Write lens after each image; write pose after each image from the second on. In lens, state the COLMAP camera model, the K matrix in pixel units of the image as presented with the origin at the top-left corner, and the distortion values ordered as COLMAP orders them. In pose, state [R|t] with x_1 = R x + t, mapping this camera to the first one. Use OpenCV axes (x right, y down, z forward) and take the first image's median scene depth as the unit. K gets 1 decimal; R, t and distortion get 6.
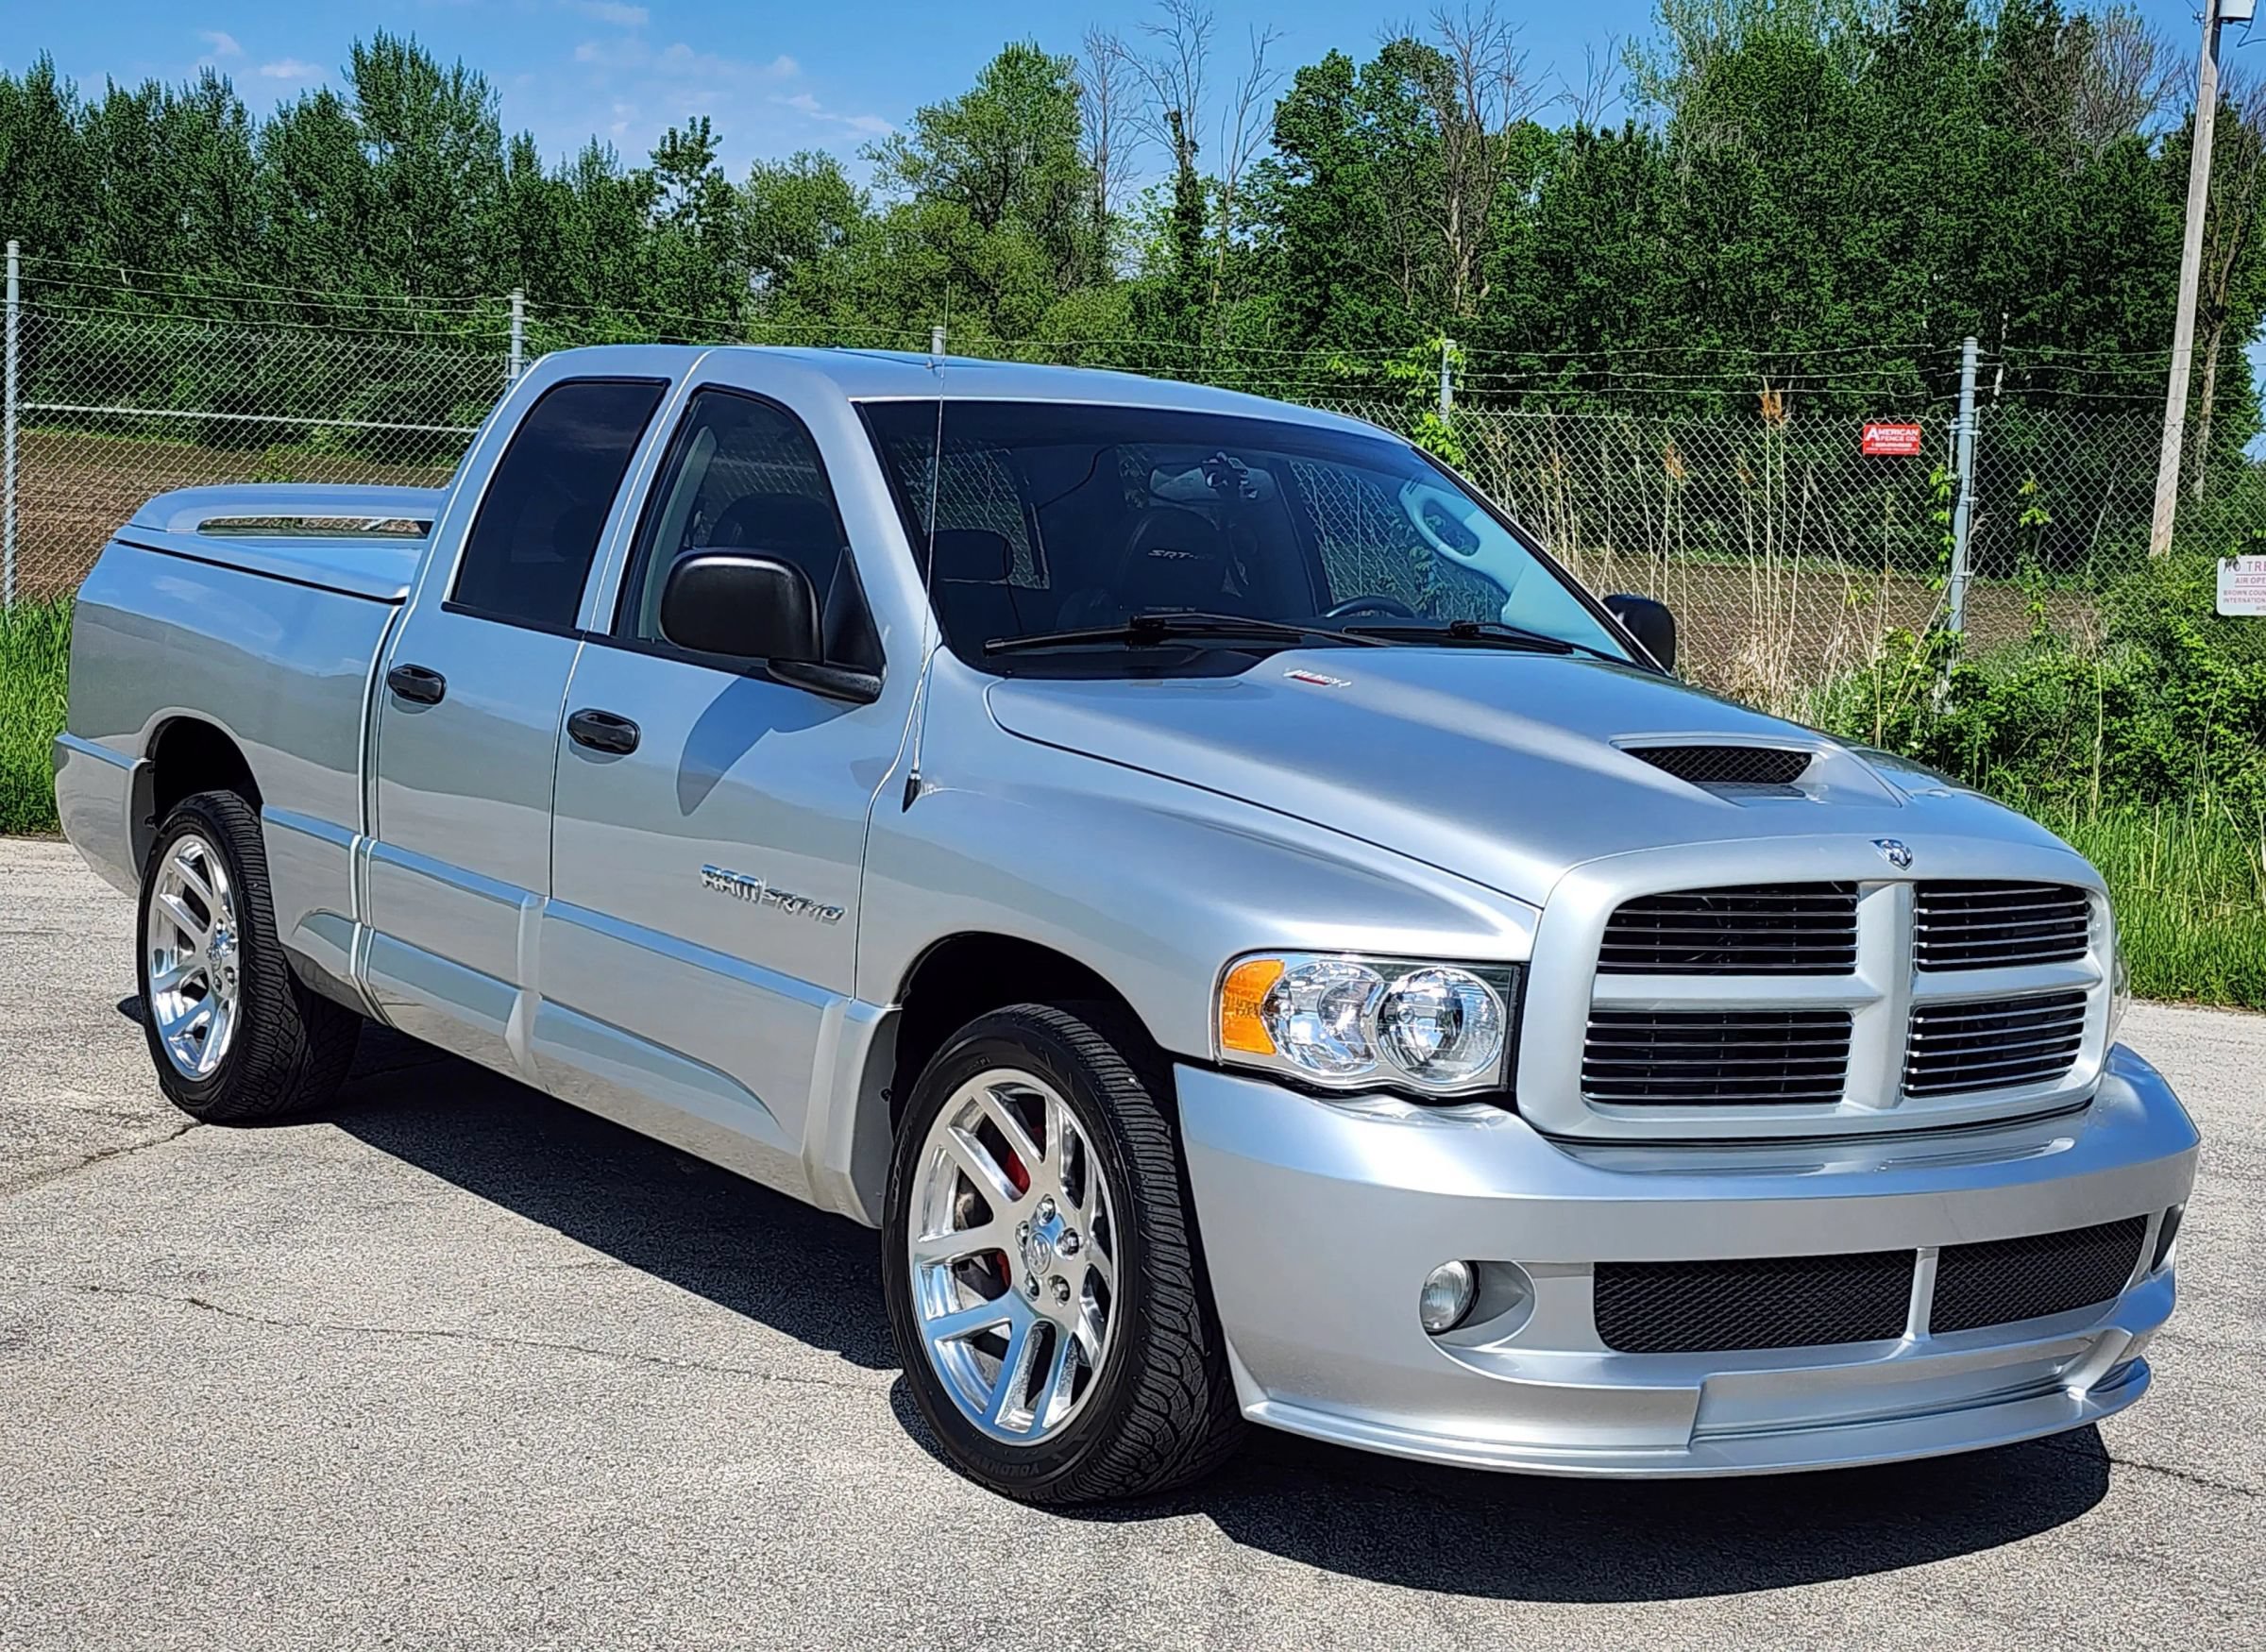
lens RADIAL K [[3305.8, 0, 1117.4], [0, 3305.8, 879.7], [0, 0, 1]] dist [0.105496, 0.000000]
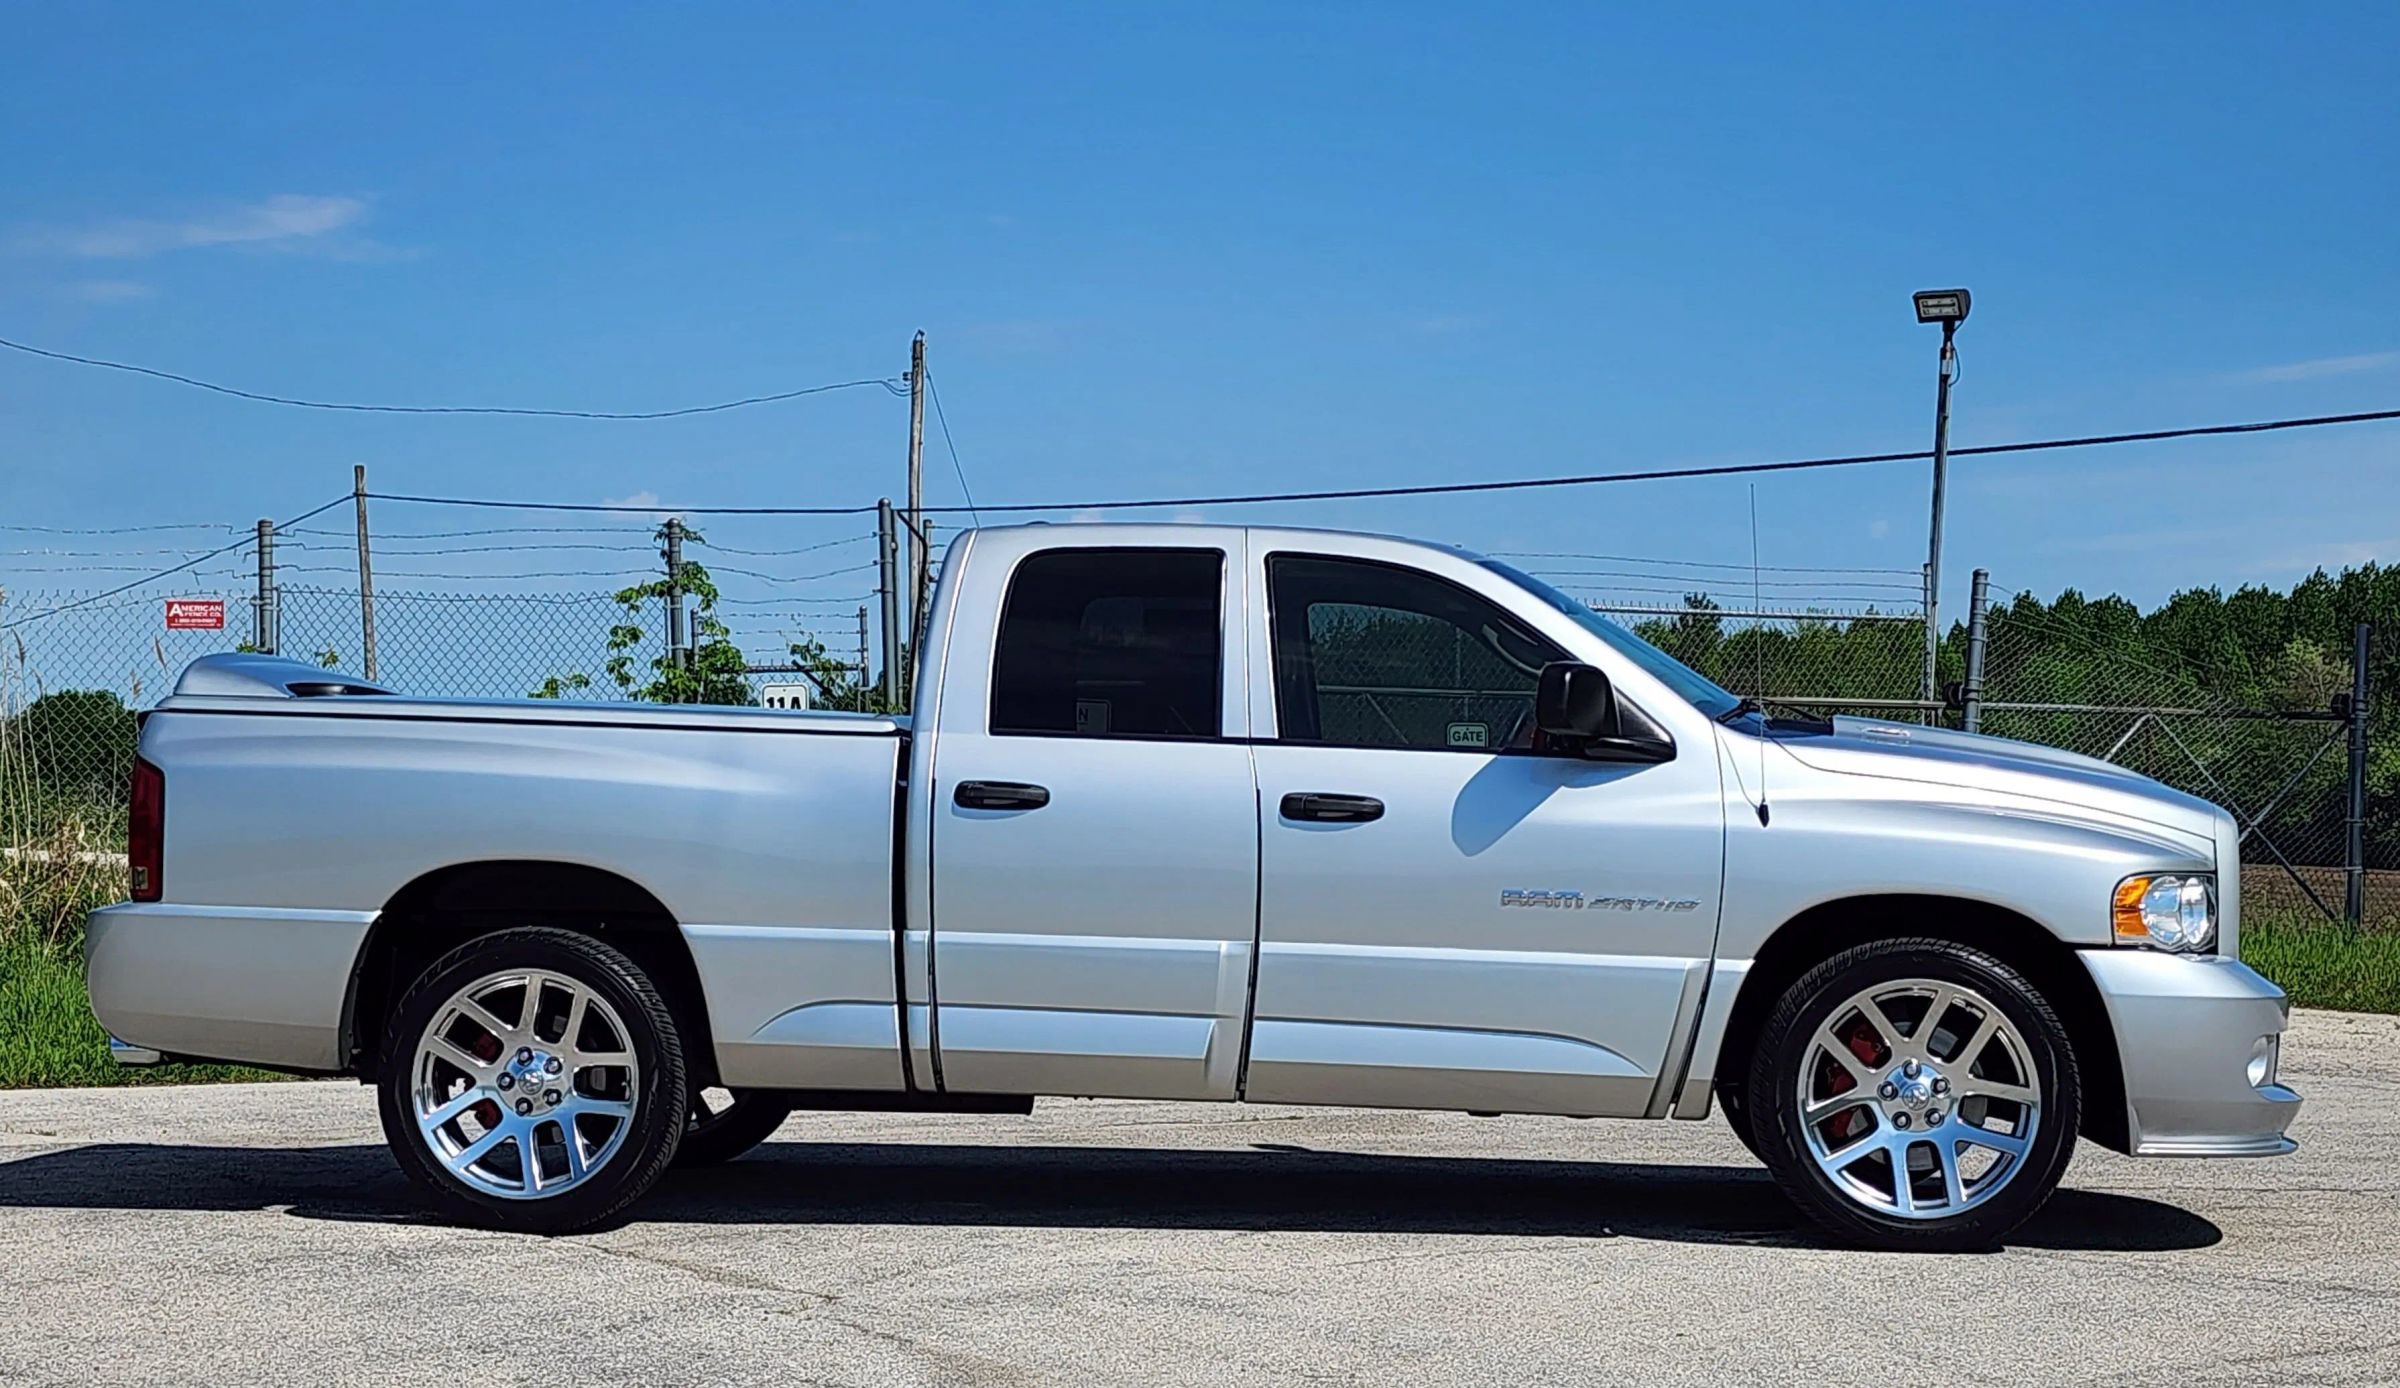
lens RADIAL K [[3691.2, 0, 1193.5], [0, 3691.2, 685.1], [0, 0, 1]] dist [0.206579, 0.000000]
pose [[0.656790, -0.023113, 0.753719, -1.206670], [0.110667, 0.991662, -0.066026, -0.001223], [-0.745908, 0.126777, 0.653872, 0.059469]]
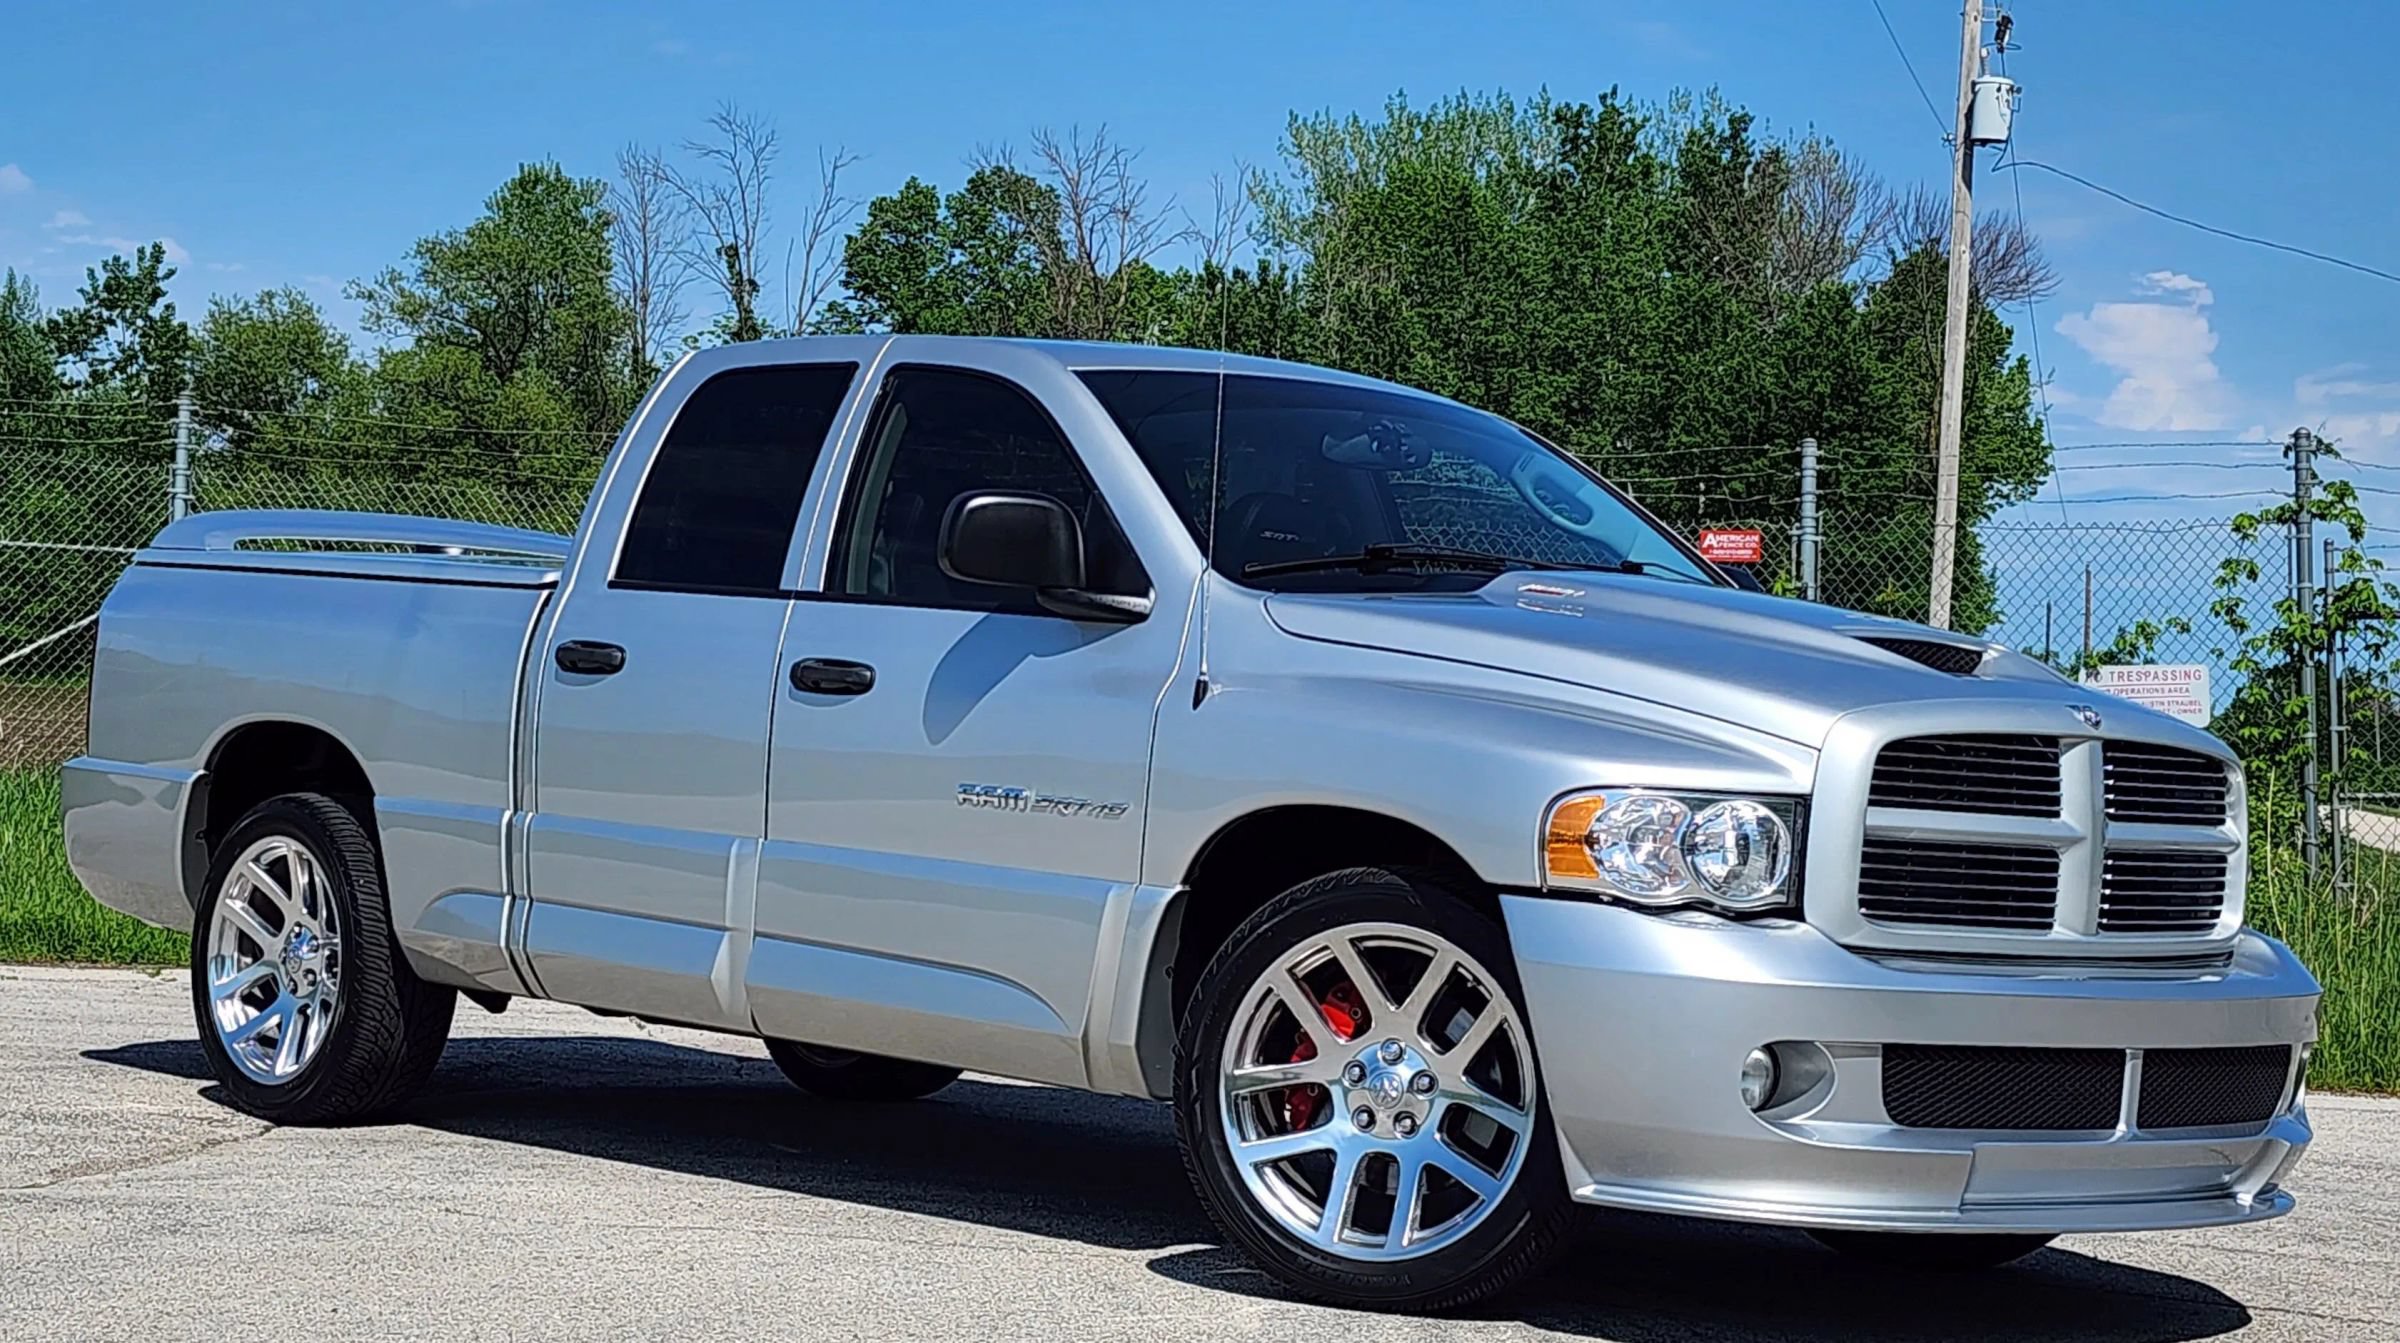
lens RADIAL K [[4024.7, 0, 1116.2], [0, 4024.7, 709.1], [0, 0, 1]] dist [0.122191, 0.000000]
pose [[0.993391, -0.006343, 0.114608, -0.196025], [0.019286, 0.993501, -0.112176, 0.104524], [-0.113151, 0.113645, 0.987057, -0.268056]]
